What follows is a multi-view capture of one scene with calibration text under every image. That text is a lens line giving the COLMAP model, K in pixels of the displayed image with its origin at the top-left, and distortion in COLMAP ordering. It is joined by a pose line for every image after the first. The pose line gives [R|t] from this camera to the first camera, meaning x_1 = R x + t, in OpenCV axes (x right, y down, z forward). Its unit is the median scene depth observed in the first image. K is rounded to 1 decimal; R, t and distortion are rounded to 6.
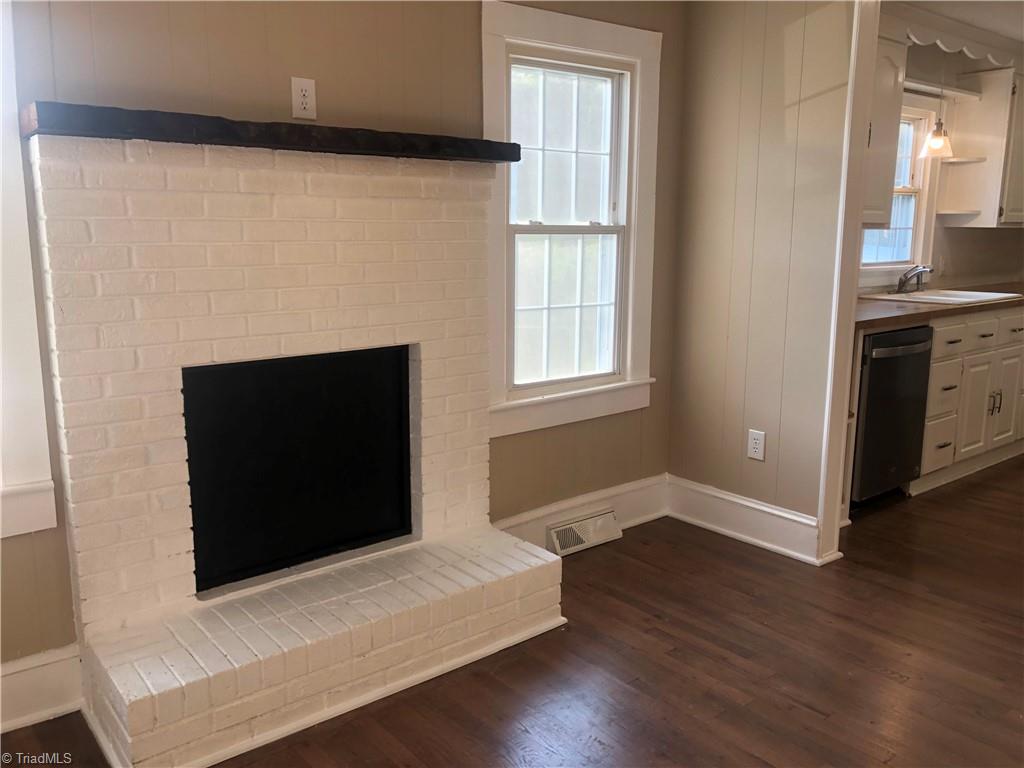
lens RADIAL K [[834.0, 0, 507.1], [0, 834.0, 377.3], [0, 0, 1]] dist [0.017294, -0.016829]
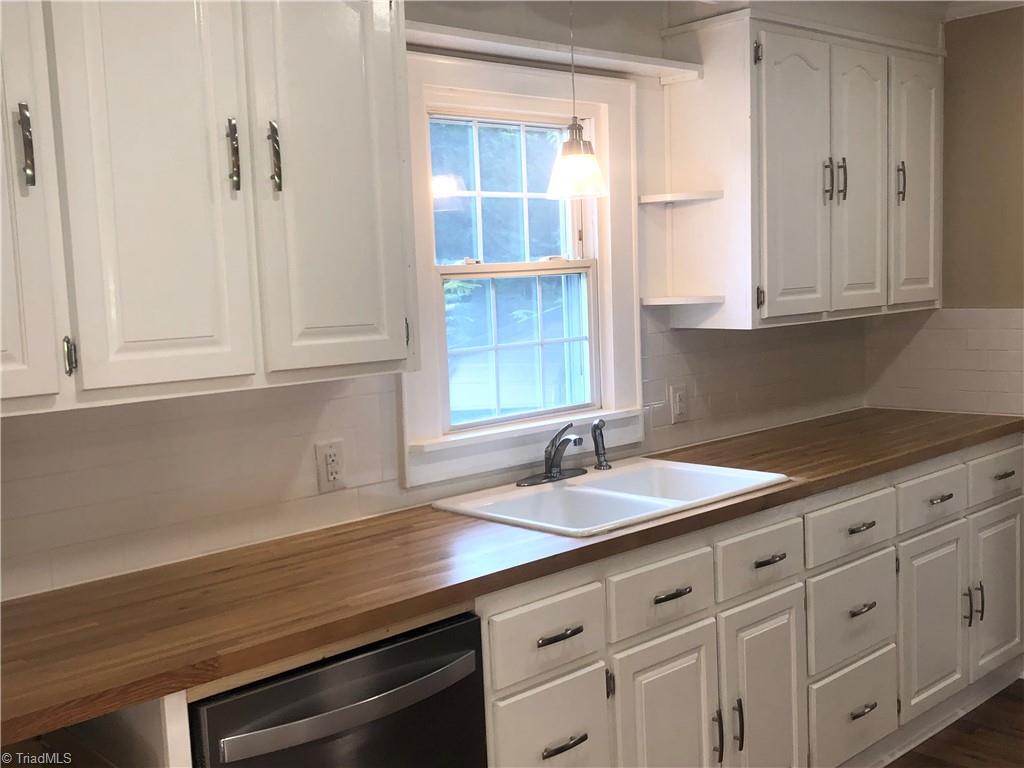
lens RADIAL K [[1076.3, 0, 506.6], [0, 1076.3, 399.9], [0, 0, 1]] dist [0.055670, 0.000000]
pose [[0.996108, -0.055253, 0.068672, 0.463000], [0.059860, 0.995960, -0.066937, -0.121493], [-0.064696, 0.070787, 0.995391, 0.444645]]
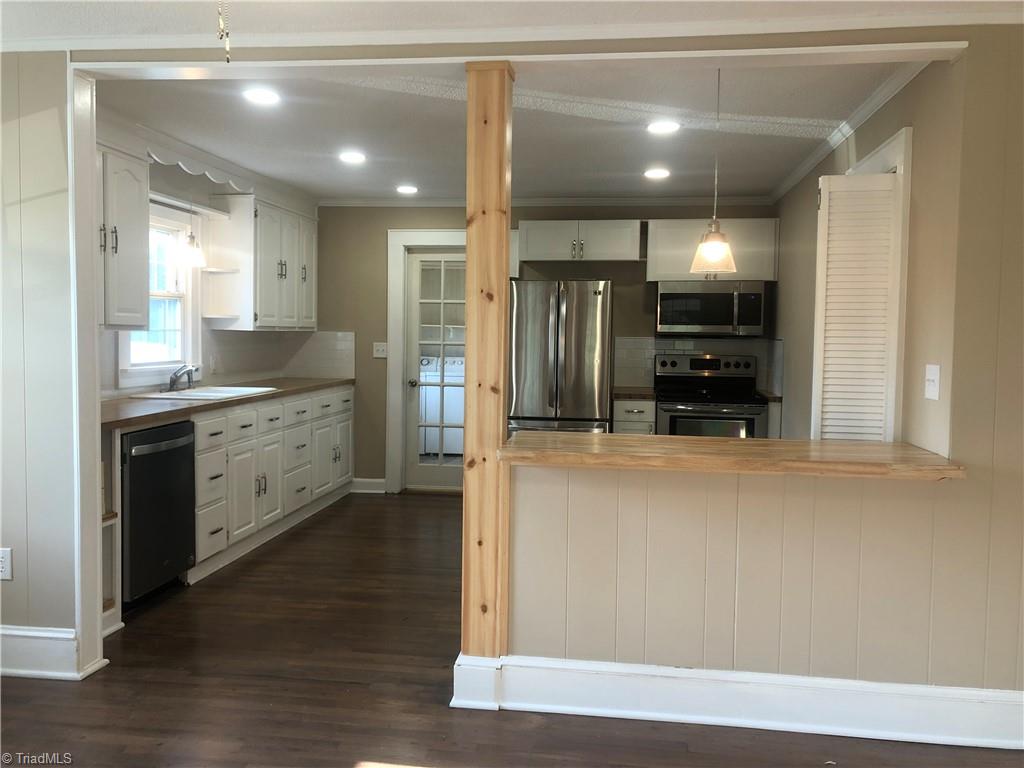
lens RADIAL K [[834.0, 0, 505.8], [0, 834.0, 377.3], [0, 0, 1]] dist [0.017294, -0.016829]
pose [[0.723614, -0.029311, 0.689582, 0.058387], [0.110327, 0.991163, -0.073642, 0.006111], [-0.681330, 0.129368, 0.720453, -0.046999]]
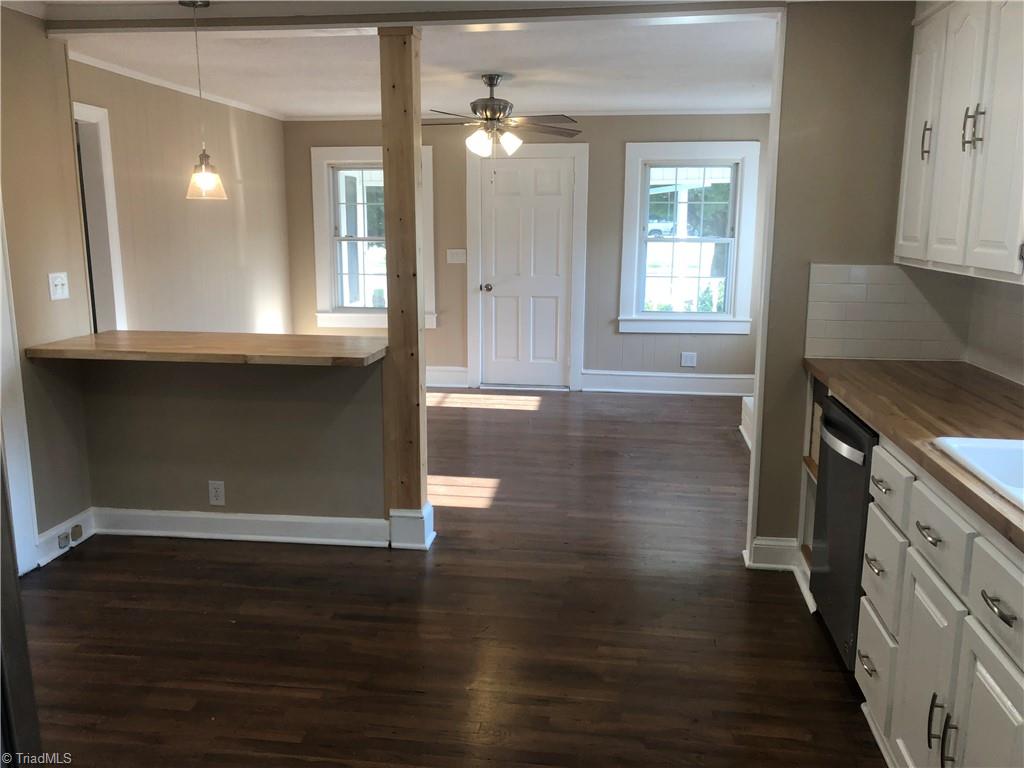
lens RADIAL K [[834.0, 0, 513.4], [0, 834.0, 378.8], [0, 0, 1]] dist [0.017294, -0.016829]
pose [[-0.720756, 0.128301, -0.681212, 0.981878], [-0.121939, 0.943930, 0.306800, -0.228988], [0.682379, 0.304194, -0.664699, 1.065956]]
